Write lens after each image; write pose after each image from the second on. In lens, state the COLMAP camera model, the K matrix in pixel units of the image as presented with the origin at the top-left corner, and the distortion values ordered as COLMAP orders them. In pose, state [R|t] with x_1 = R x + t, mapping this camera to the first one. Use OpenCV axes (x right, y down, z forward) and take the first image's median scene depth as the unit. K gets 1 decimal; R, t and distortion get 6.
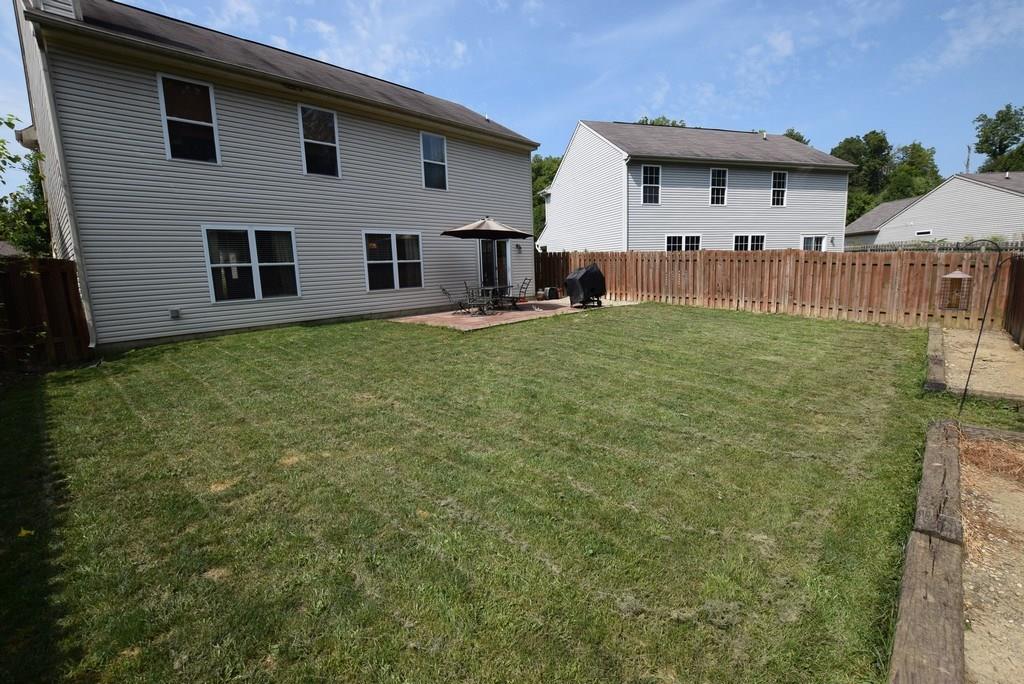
lens RADIAL K [[462.1, 0, 511.7], [0, 462.1, 340.3], [0, 0, 1]] dist [-0.003099, -0.000361]
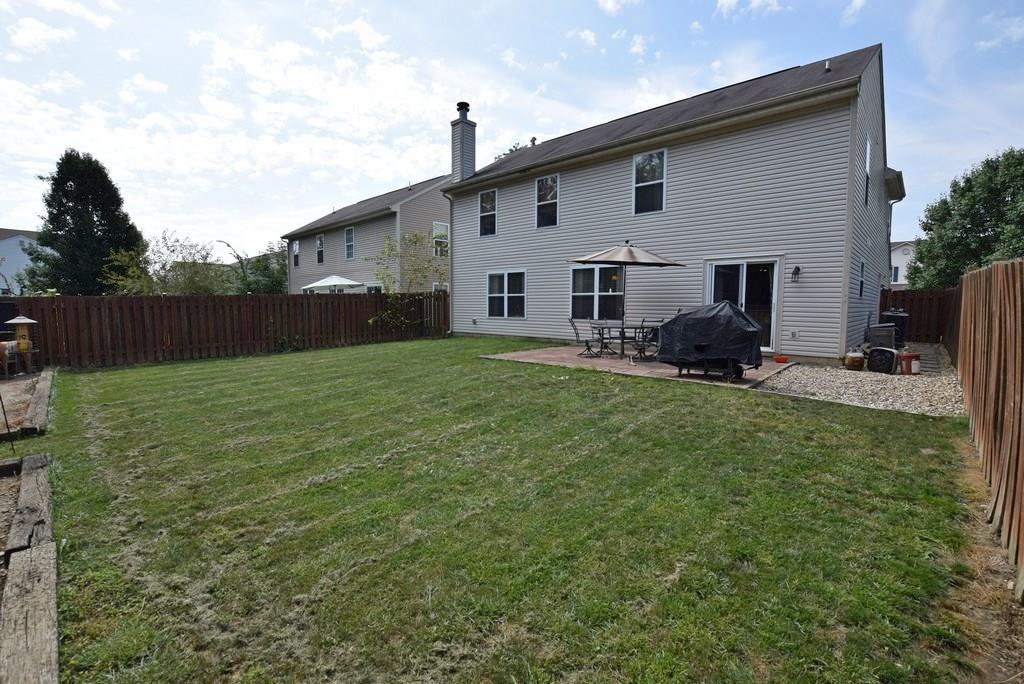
lens RADIAL K [[449.1, 0, 512.8], [0, 449.1, 335.3], [0, 0, 1]] dist [-0.029186, 0.001921]
pose [[0.006161, 0.111714, -0.993721, 0.890289], [-0.159901, 0.981063, 0.109300, -0.189716], [0.987114, 0.158224, 0.023908, 0.960785]]
